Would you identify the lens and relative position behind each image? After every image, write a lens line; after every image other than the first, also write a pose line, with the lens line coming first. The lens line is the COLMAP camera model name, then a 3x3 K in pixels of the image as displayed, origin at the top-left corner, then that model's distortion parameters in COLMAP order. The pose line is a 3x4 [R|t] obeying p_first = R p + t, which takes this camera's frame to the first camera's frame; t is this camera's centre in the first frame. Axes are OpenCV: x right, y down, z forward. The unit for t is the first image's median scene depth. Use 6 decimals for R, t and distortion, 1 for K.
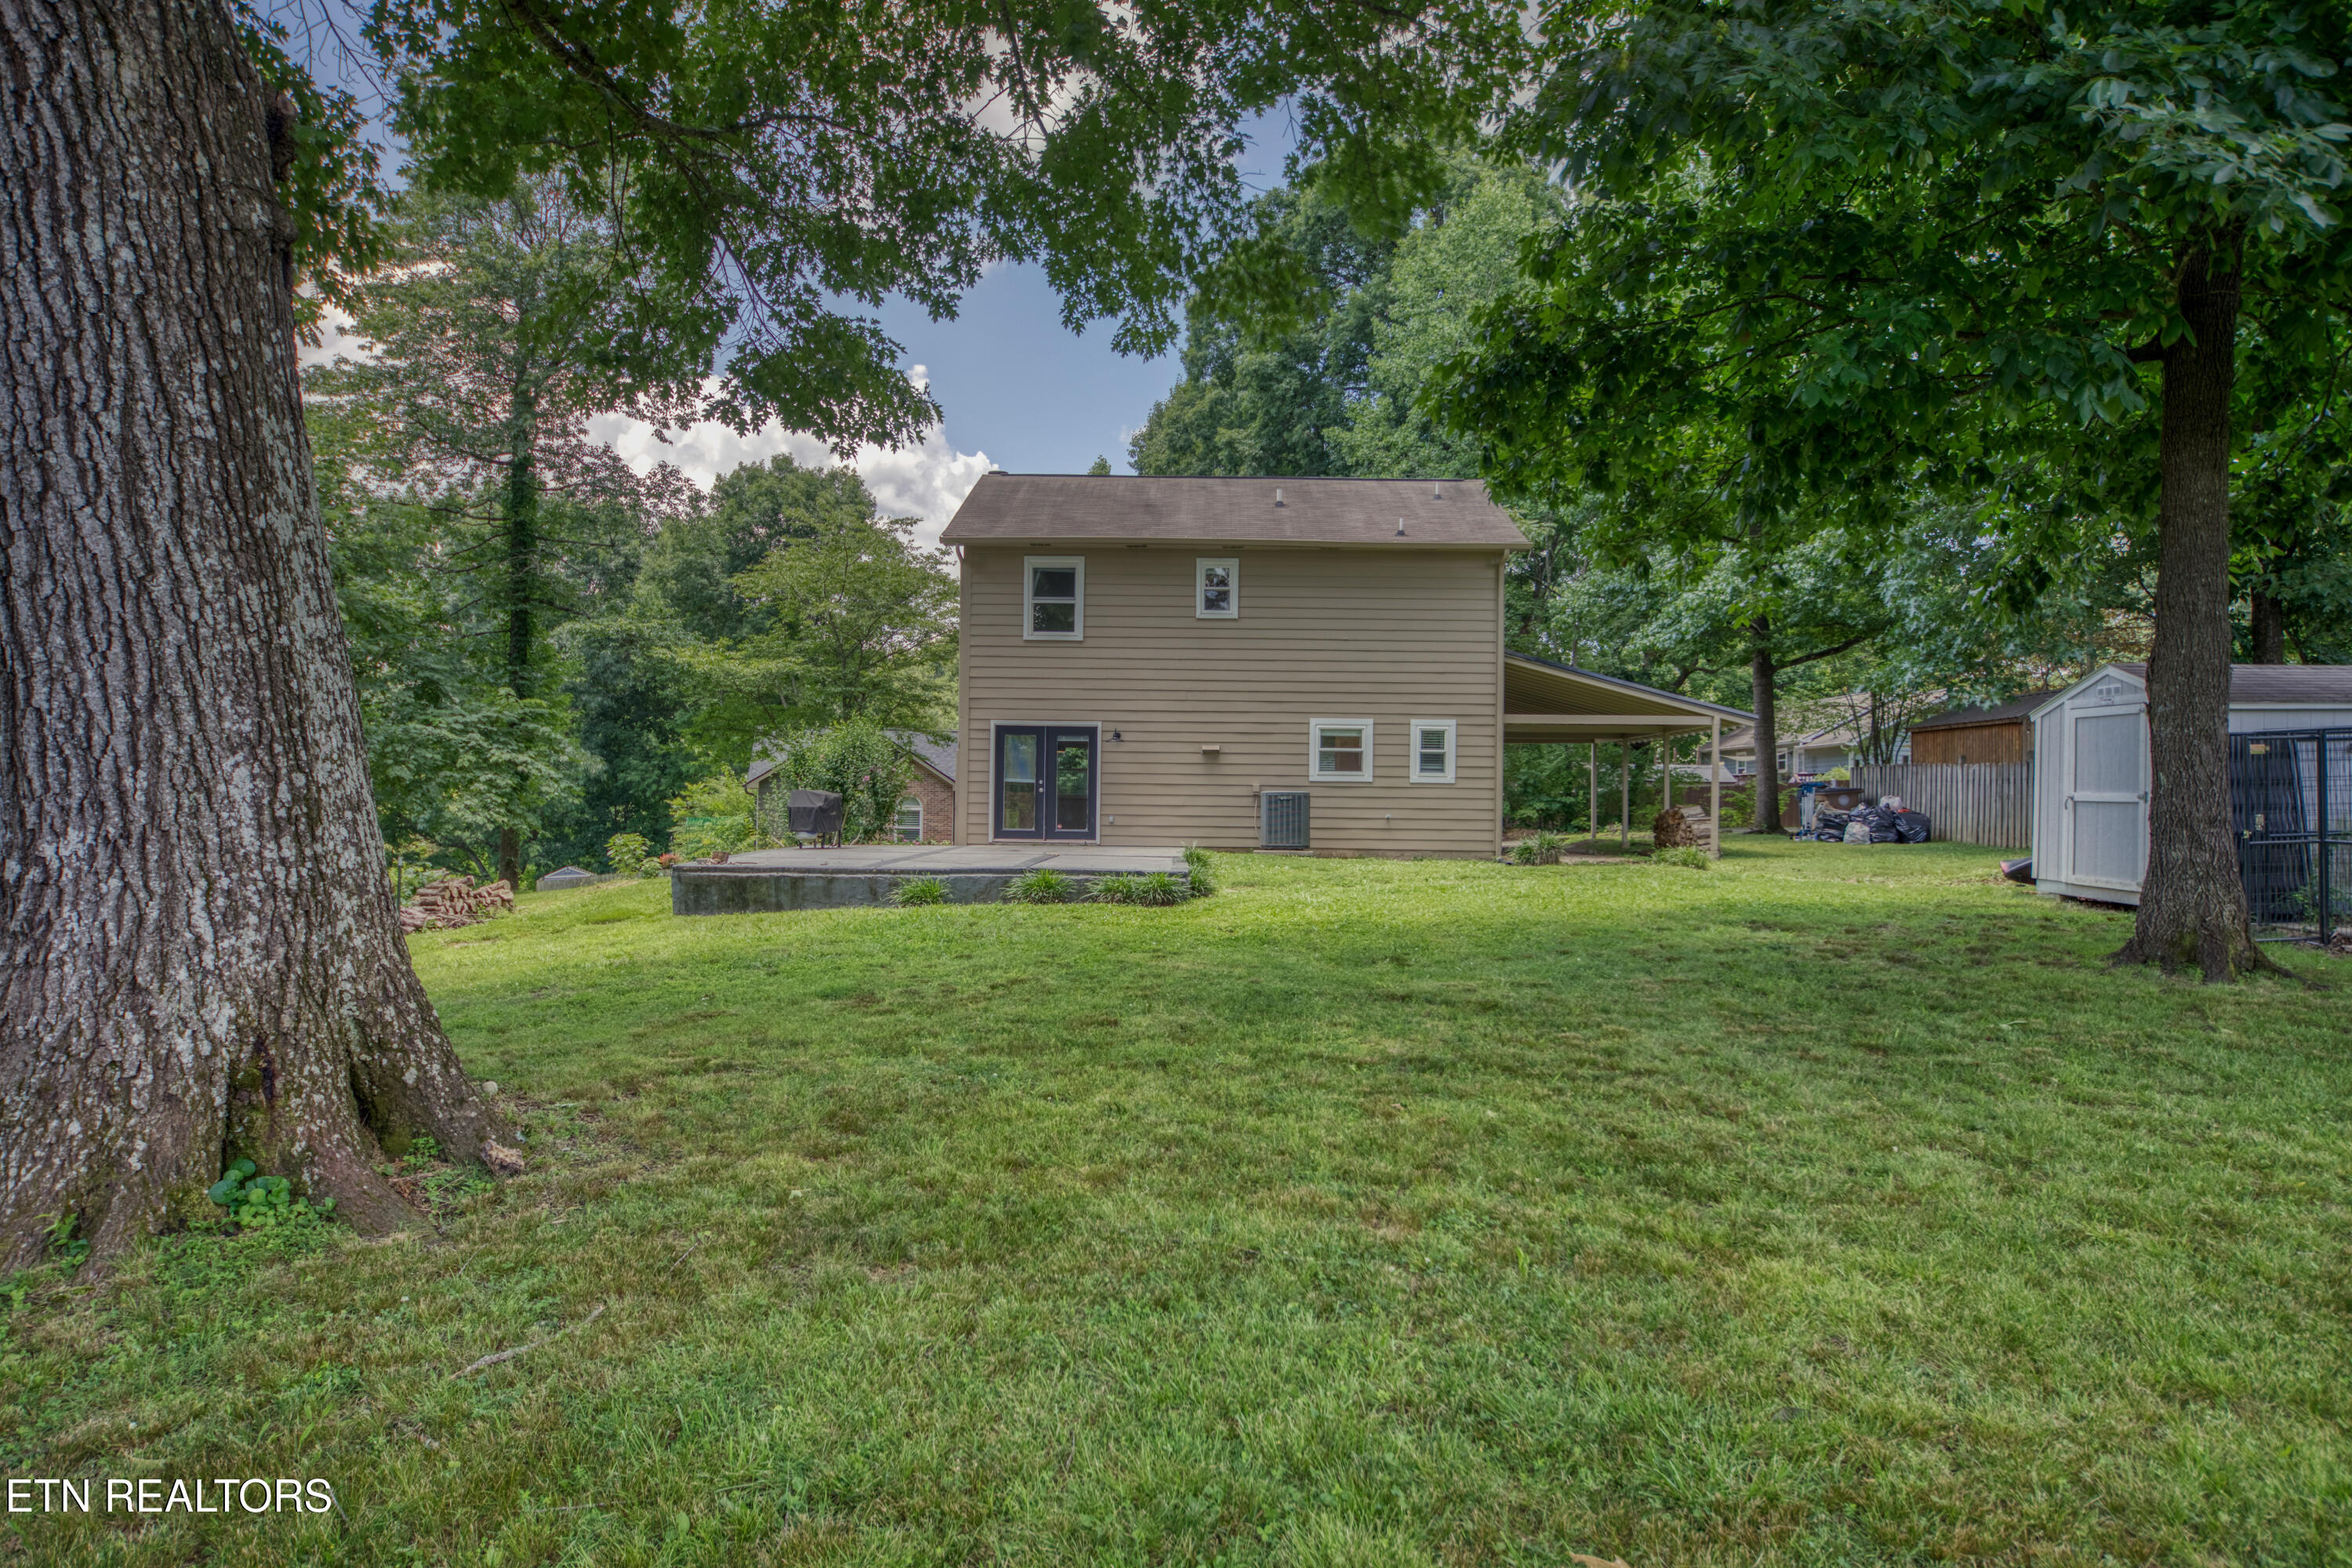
lens RADIAL K [[1384.8, 0, 1176.0], [0, 1384.8, 784.0], [0, 0, 1]] dist [0.003406, 0.000536]
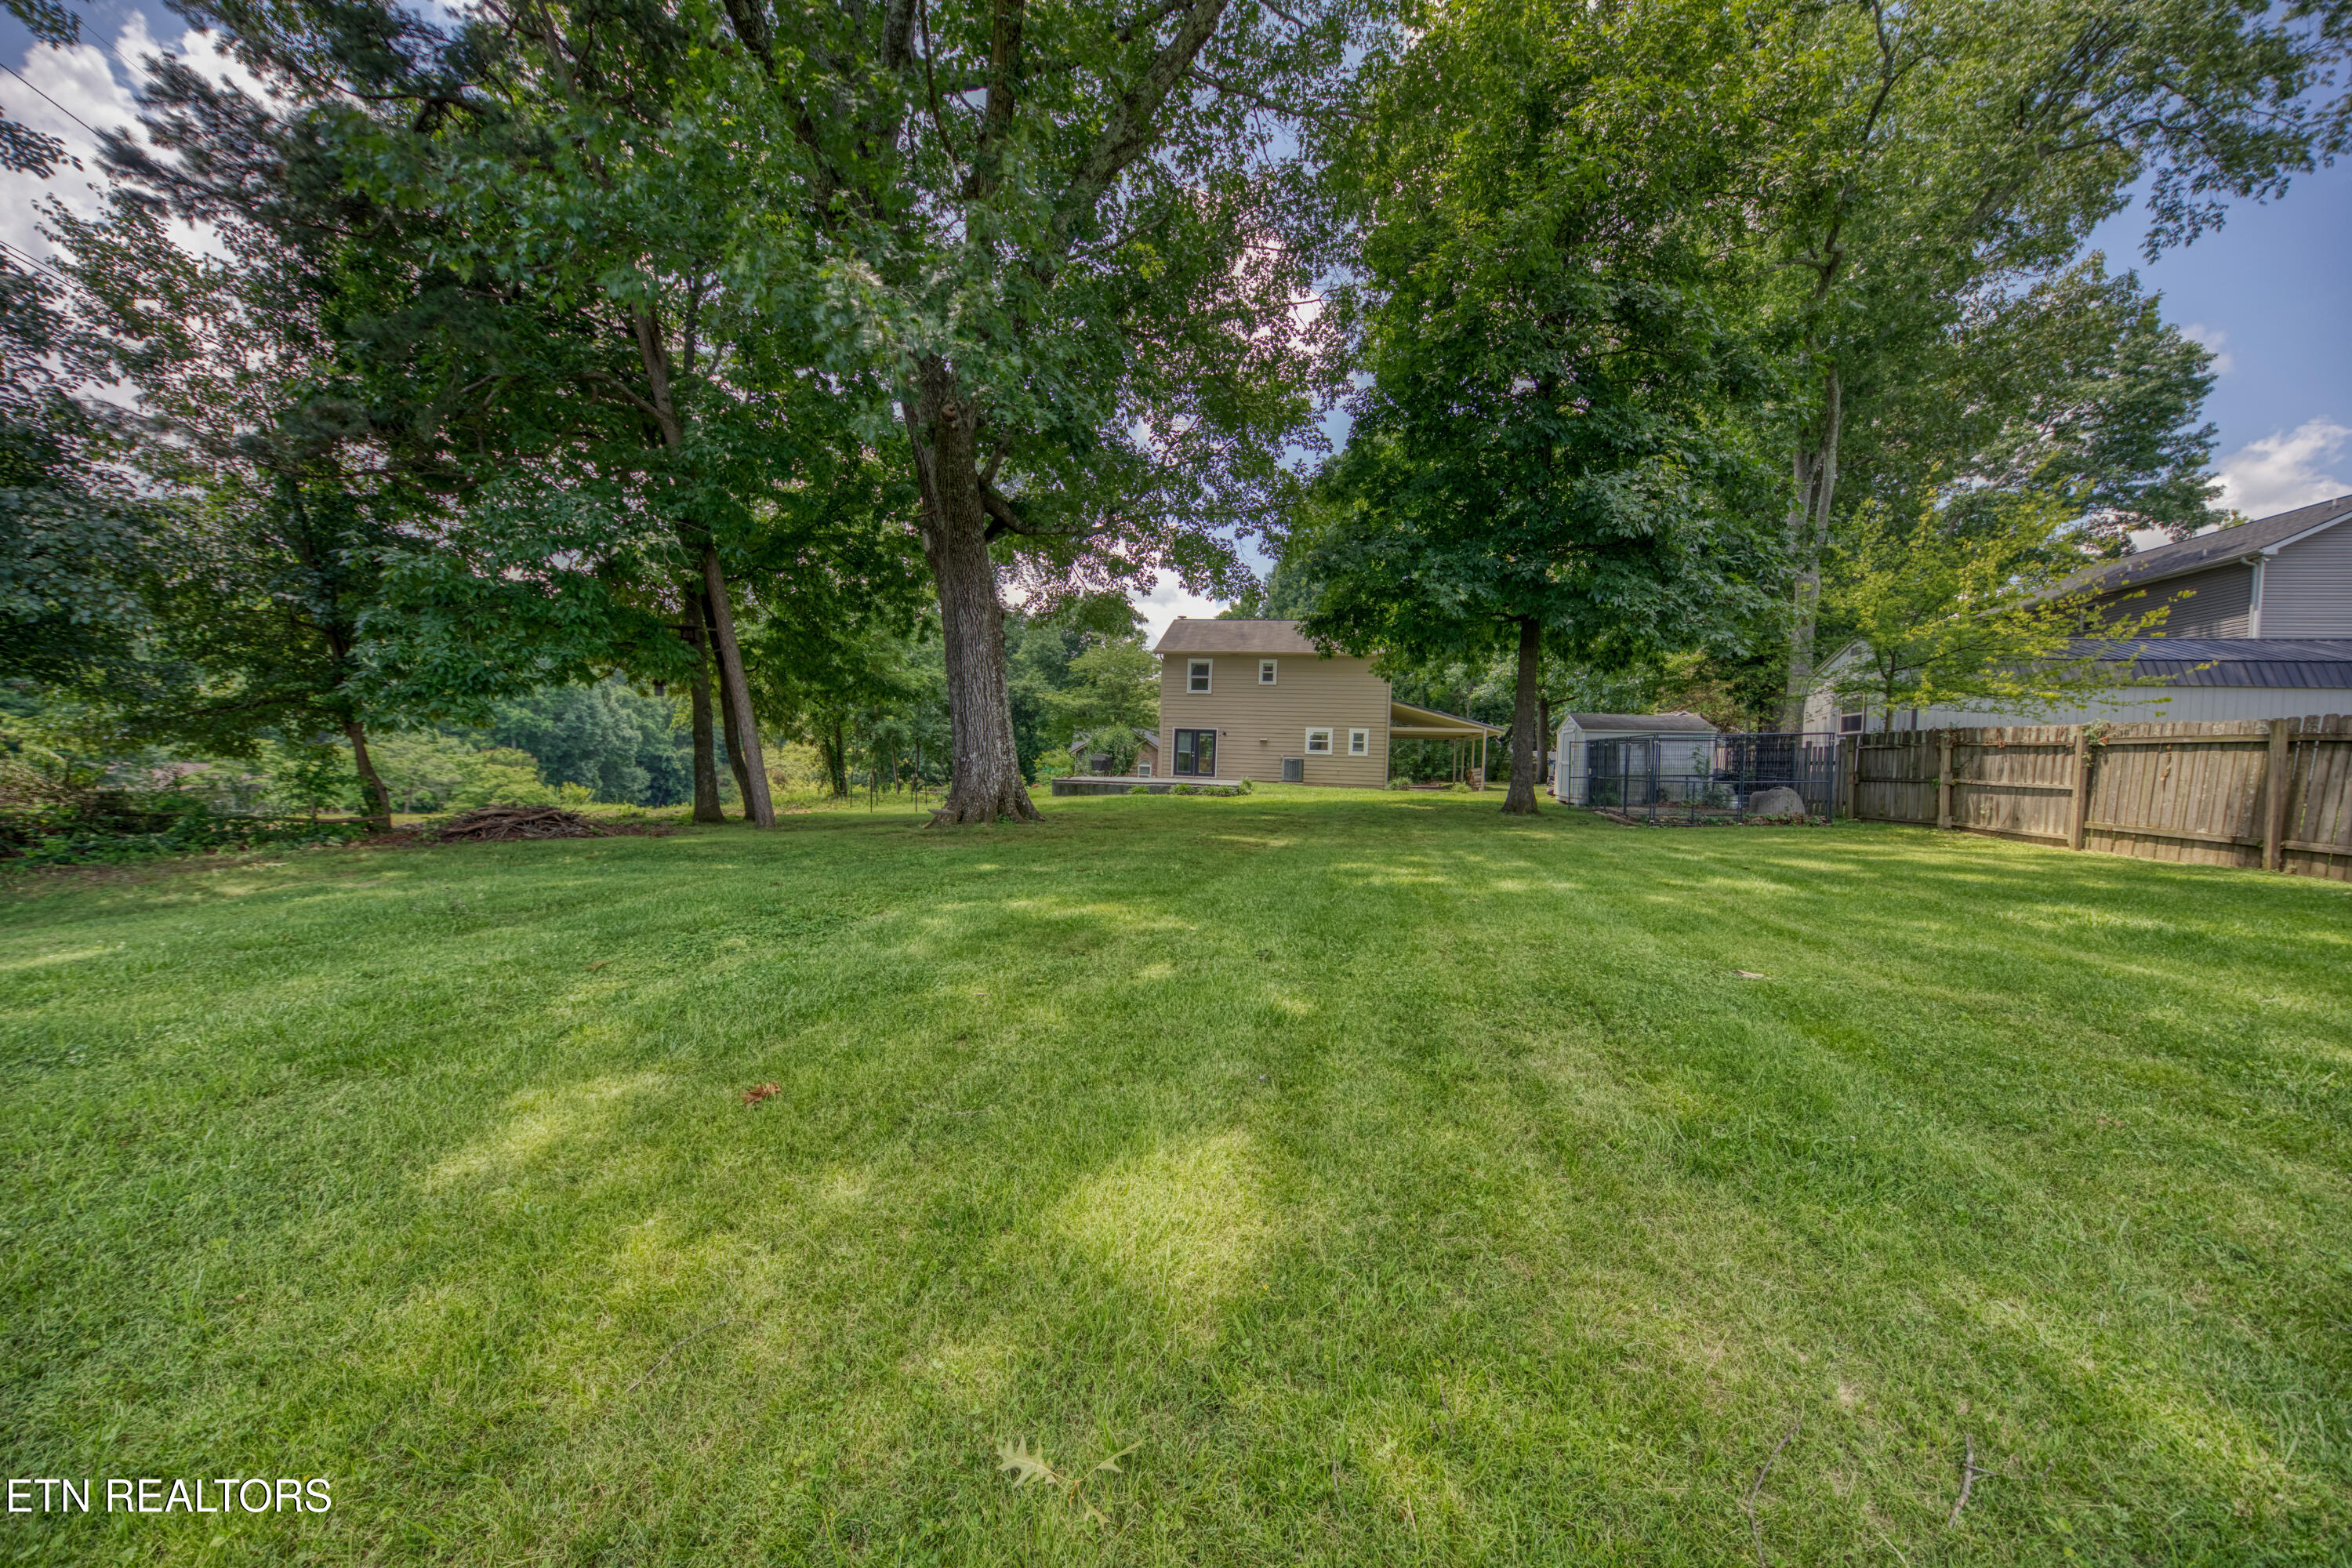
lens RADIAL K [[841.3, 0, 1176.0], [0, 841.3, 784.0], [0, 0, 1]] dist [0.000456, 0.000030]
pose [[0.986122, 0.024365, -0.164225, 0.116300], [-0.019443, 0.999314, 0.031511, 0.007752], [0.164880, -0.027881, 0.985919, -0.454584]]
